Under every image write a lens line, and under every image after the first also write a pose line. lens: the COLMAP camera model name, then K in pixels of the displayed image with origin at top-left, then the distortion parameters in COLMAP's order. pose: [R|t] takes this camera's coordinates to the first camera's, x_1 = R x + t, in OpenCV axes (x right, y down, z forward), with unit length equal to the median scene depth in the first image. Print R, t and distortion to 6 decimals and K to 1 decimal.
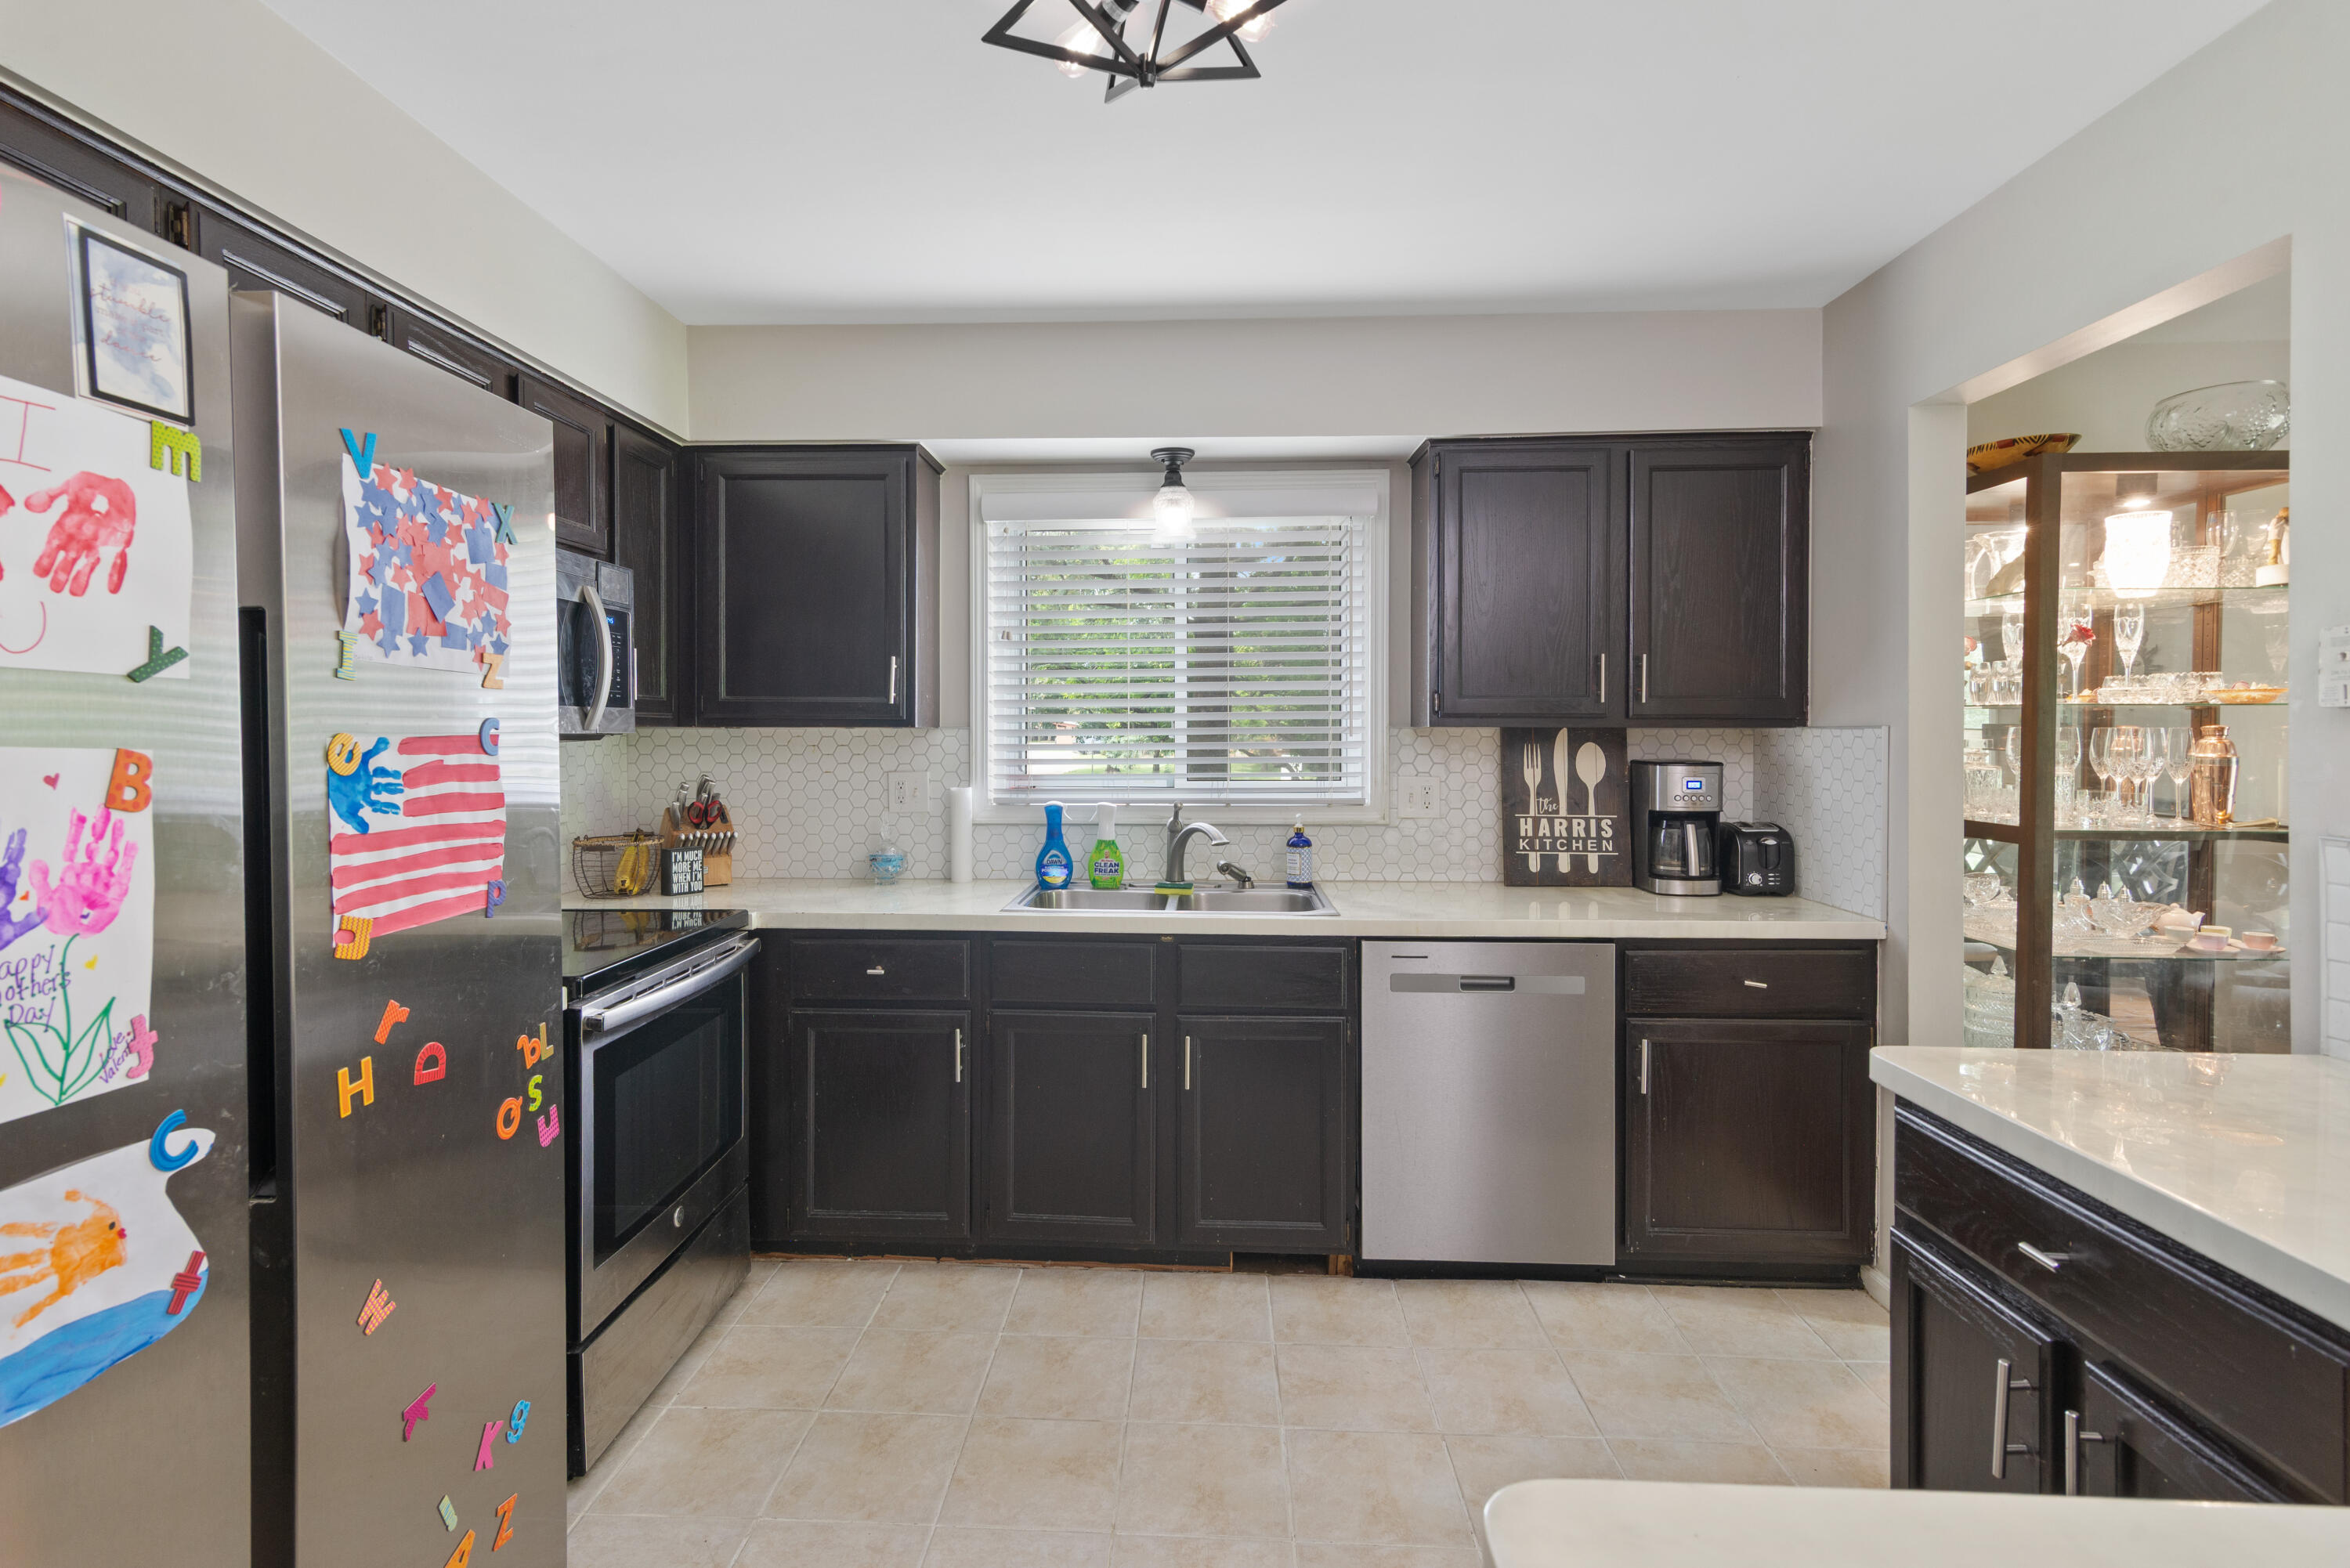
lens RADIAL K [[1146.4, 0, 1163.5], [0, 1146.4, 750.8], [0, 0, 1]] dist [0.016857, 0.000353]
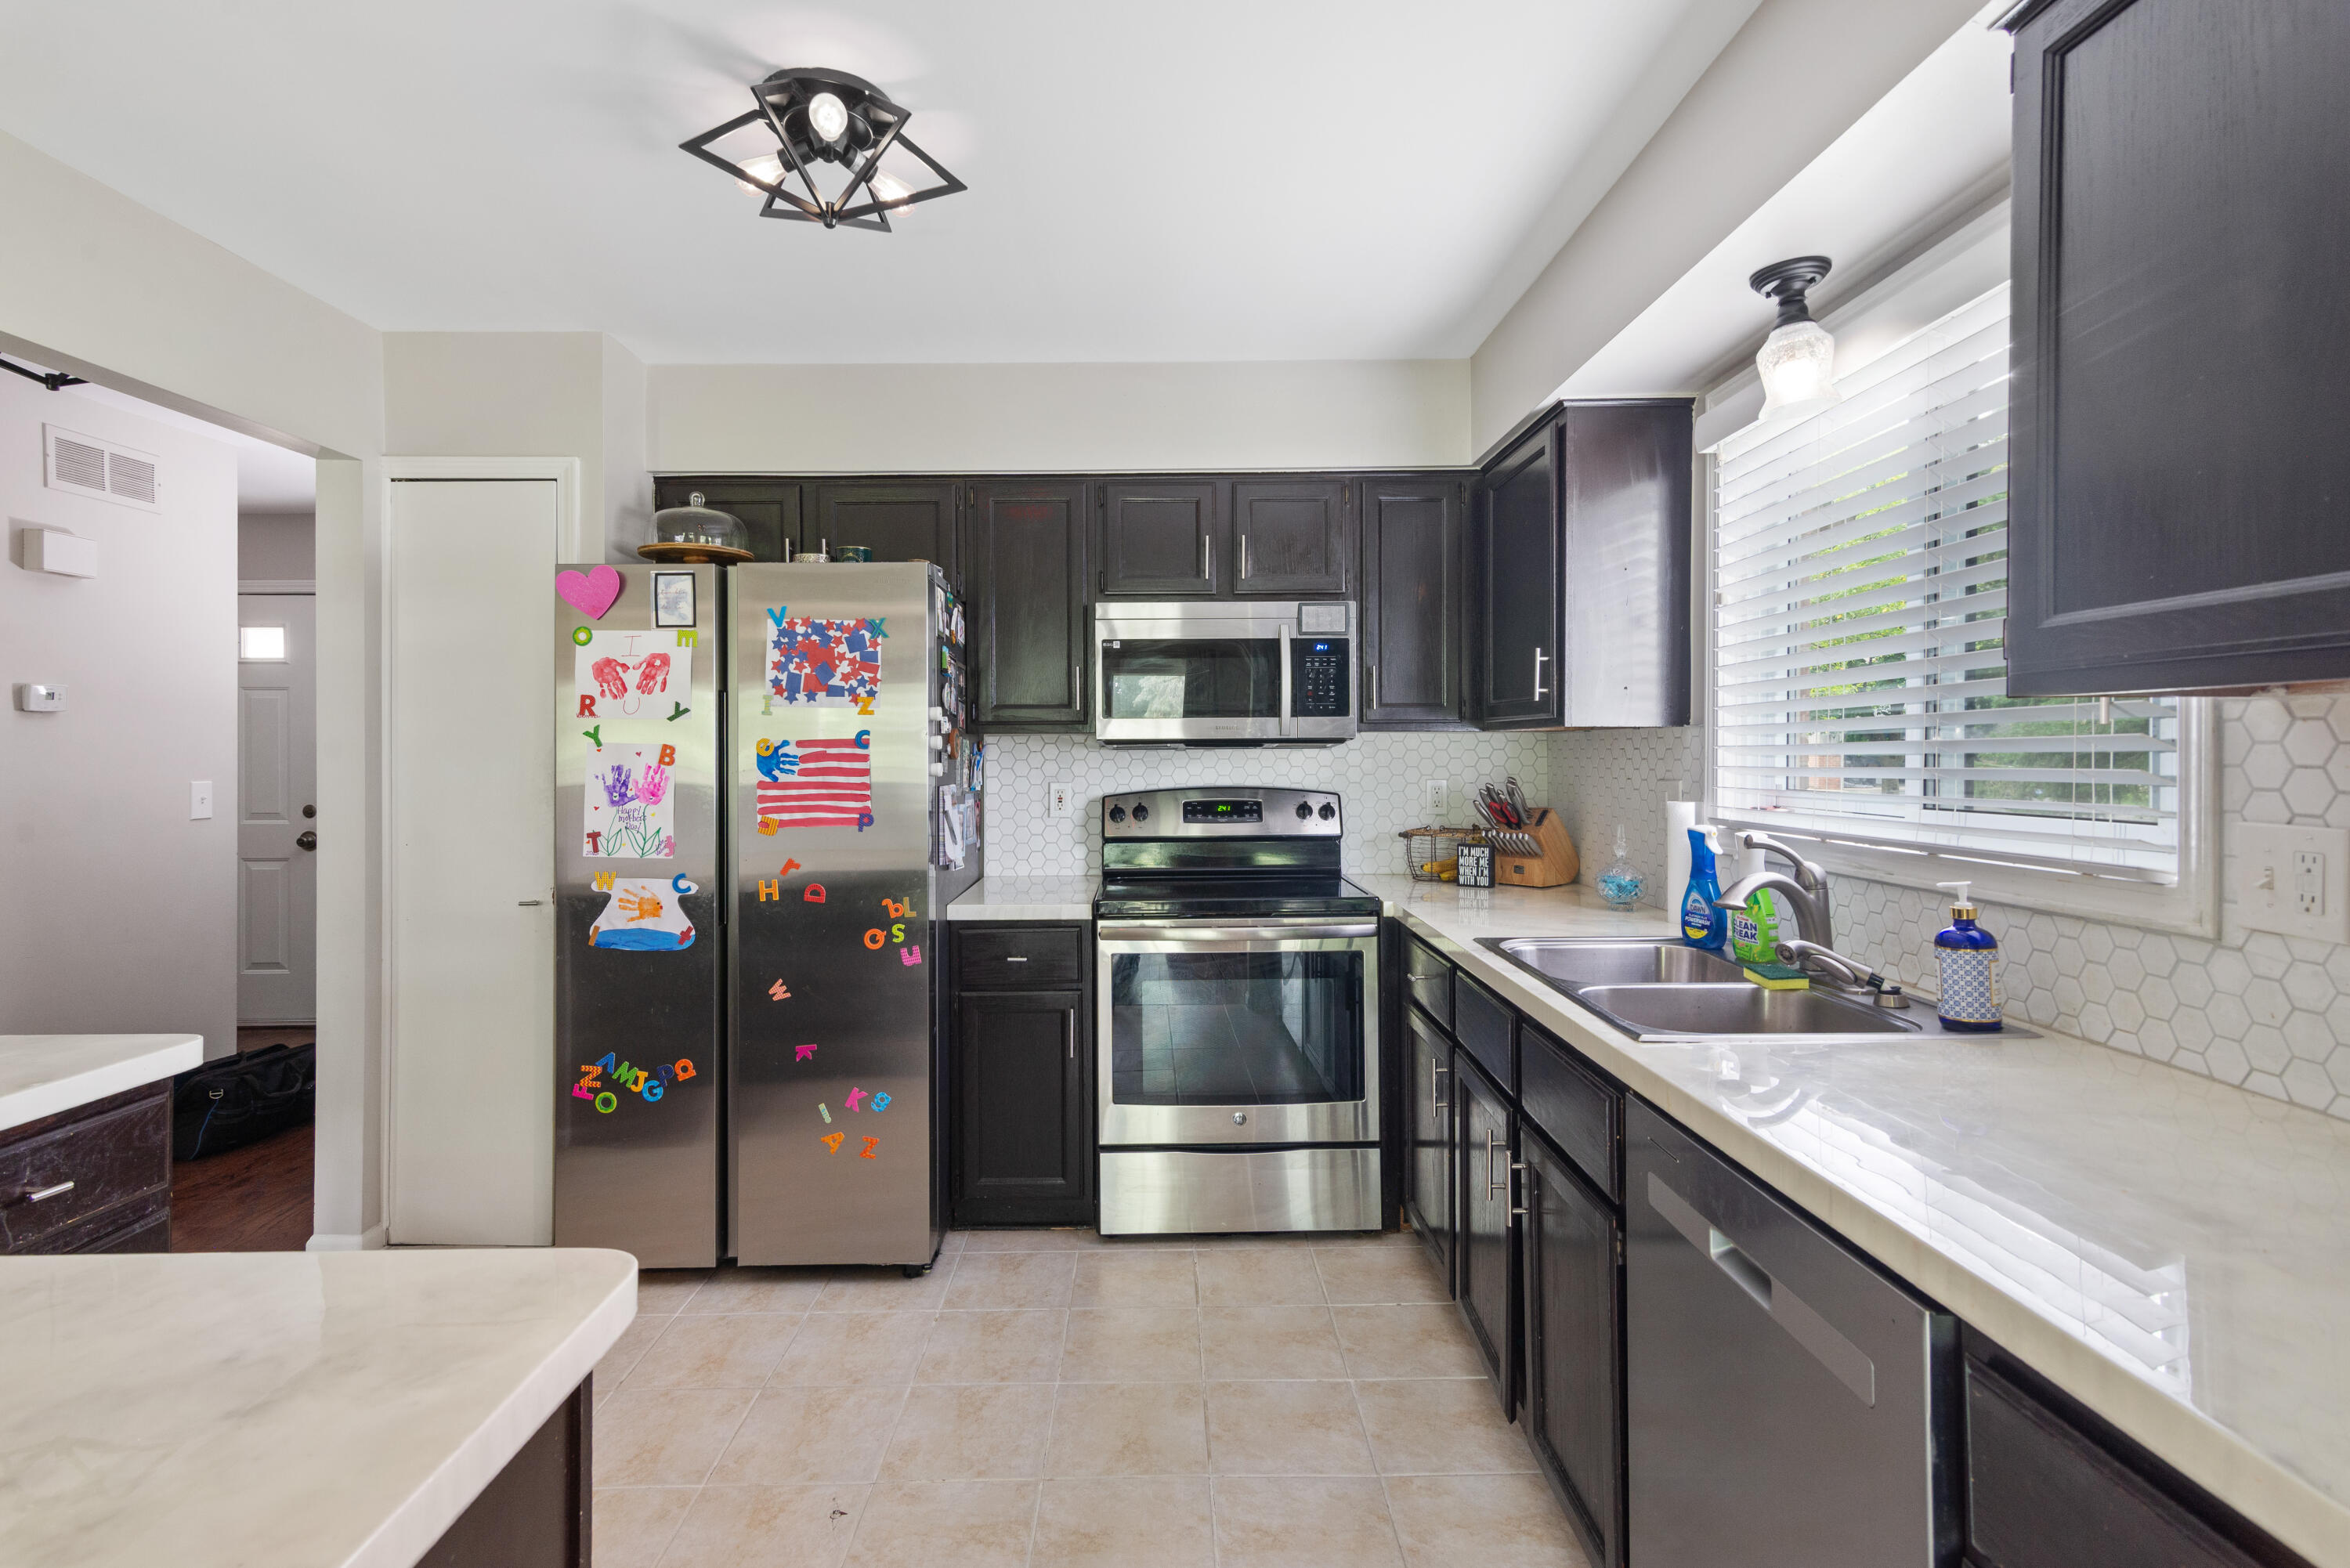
lens RADIAL K [[1146.4, 0, 1163.5], [0, 1146.4, 750.8], [0, 0, 1]] dist [0.016857, 0.000353]
pose [[0.040536, -0.001475, -0.999177, 0.709323], [-0.010320, 0.999945, -0.001895, 0.002691], [0.999125, 0.010388, 0.040519, 0.733519]]
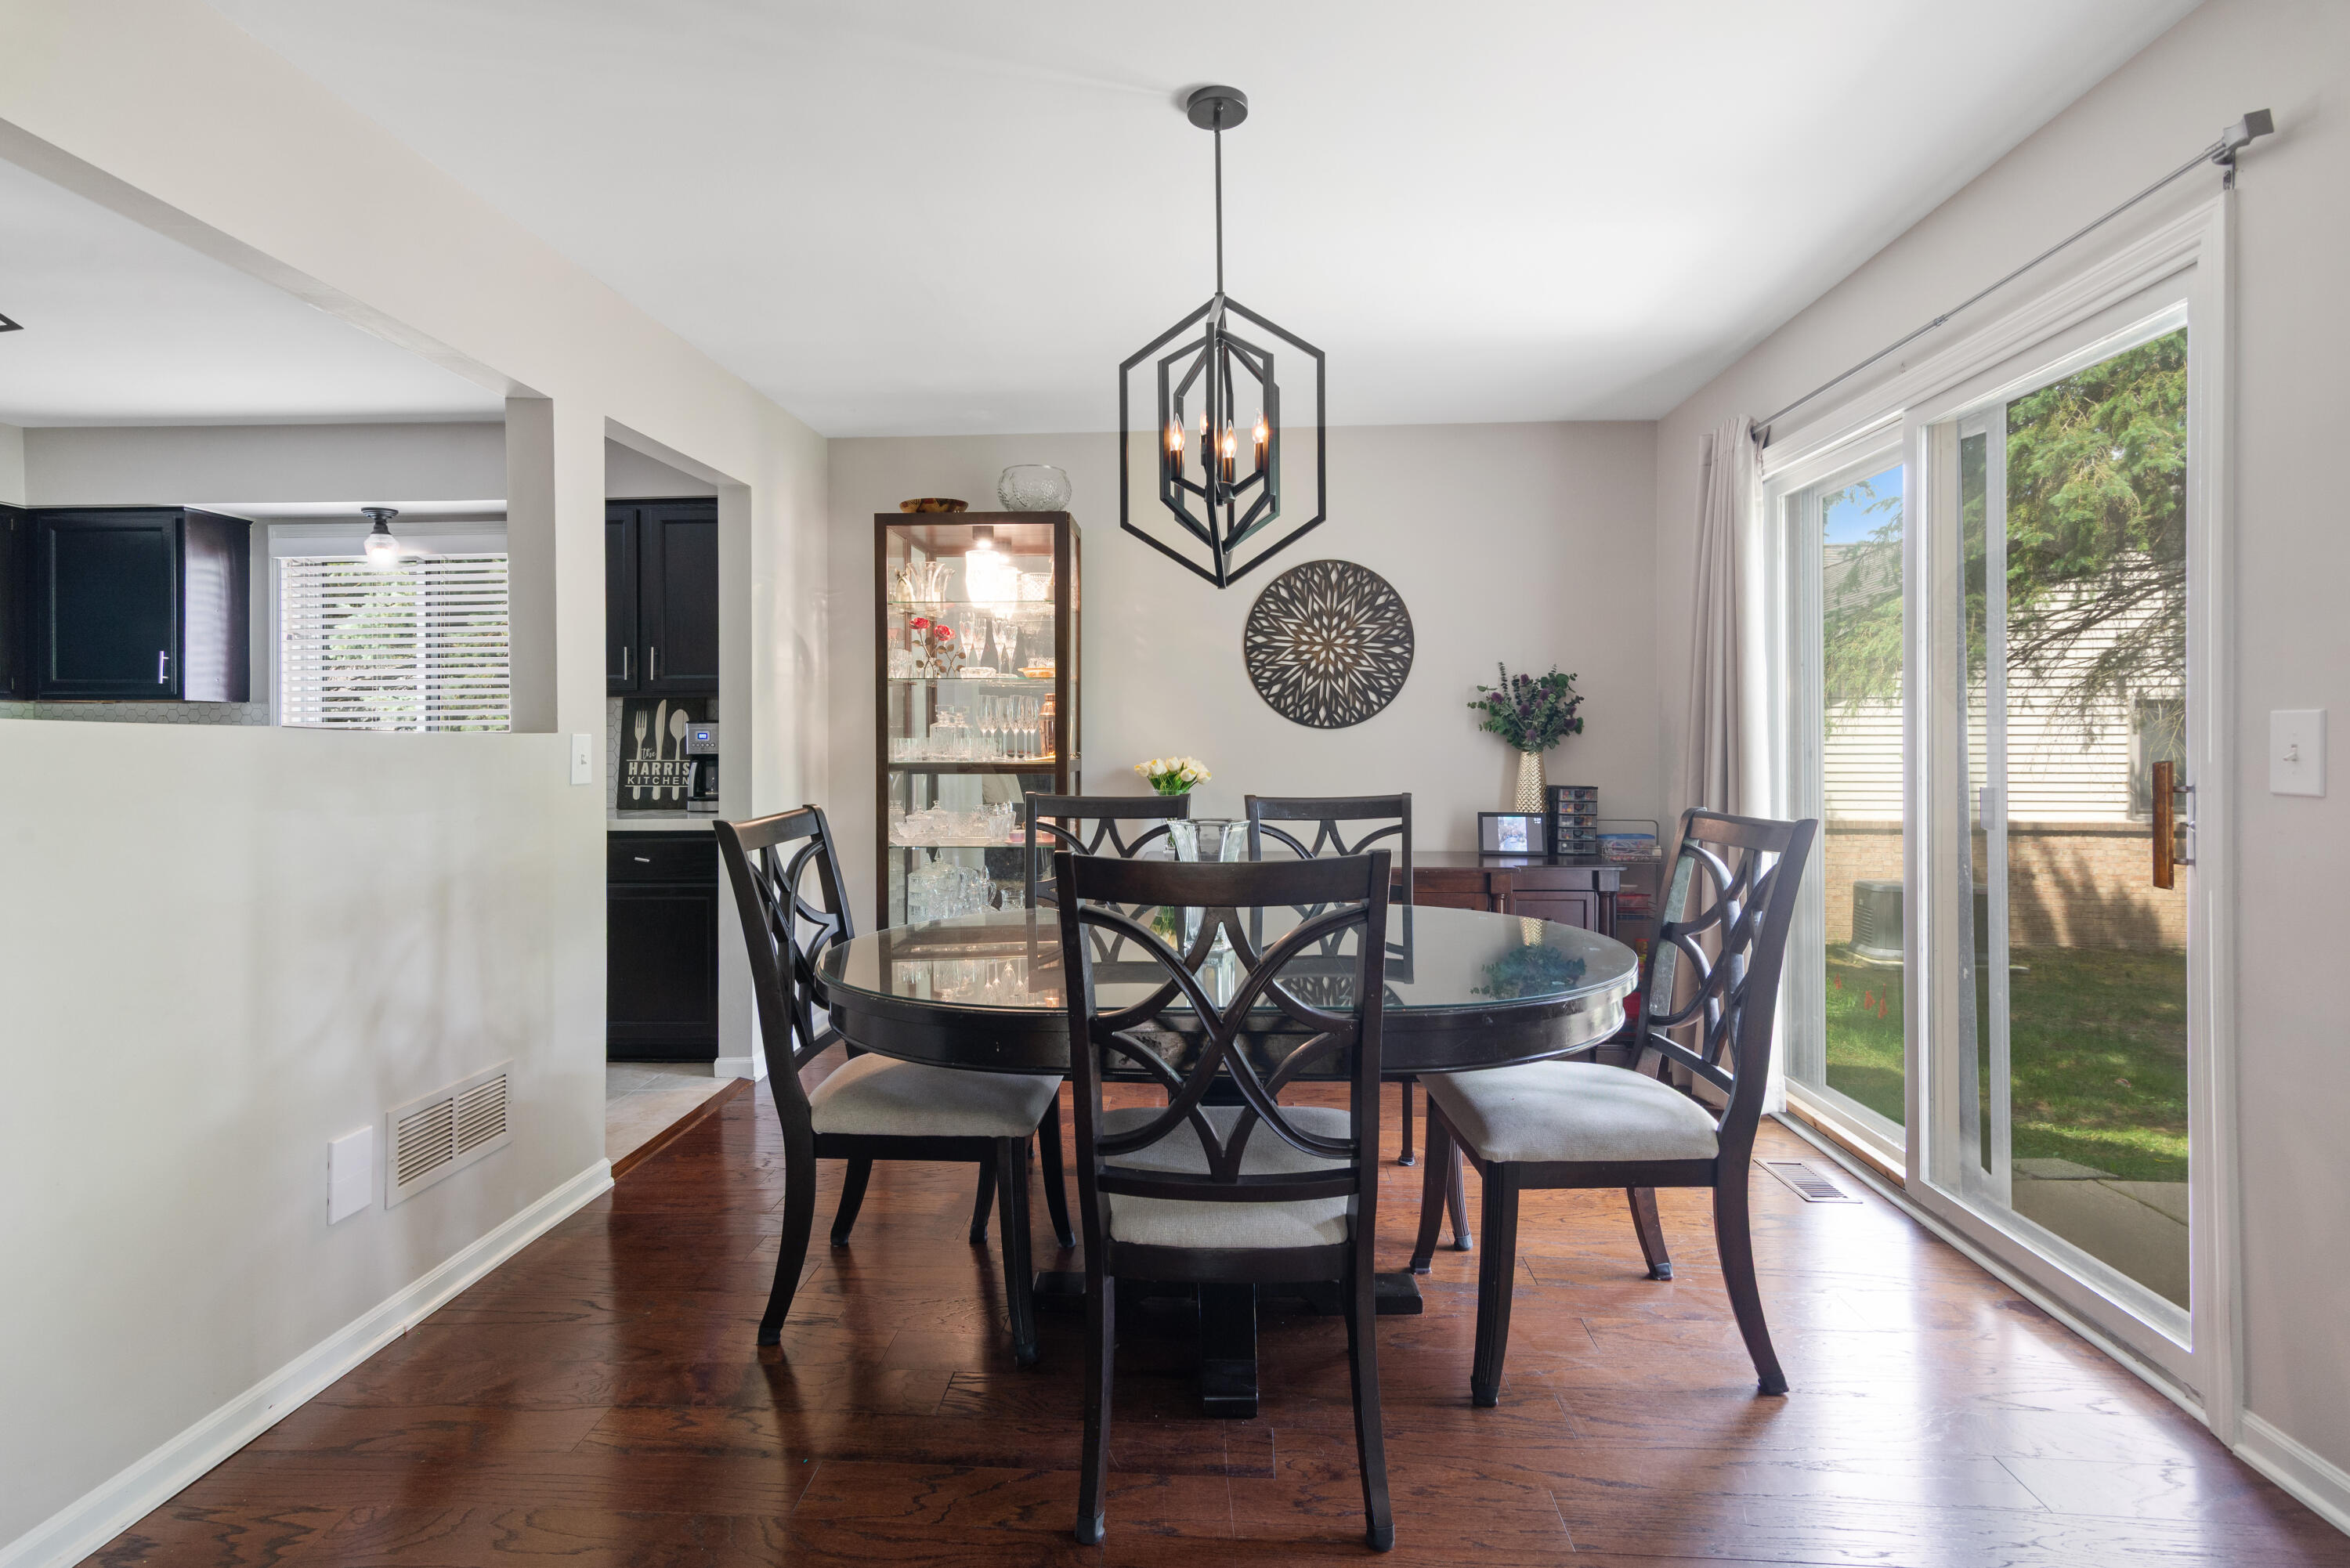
lens RADIAL K [[1146.4, 0, 1163.5], [0, 1146.4, 750.8], [0, 0, 1]] dist [0.016857, 0.000353]
pose [[0.999634, -0.004387, -0.026710, 1.185075], [0.004210, 0.999969, -0.006675, 0.065991], [0.026739, 0.006561, 0.999621, -0.491778]]
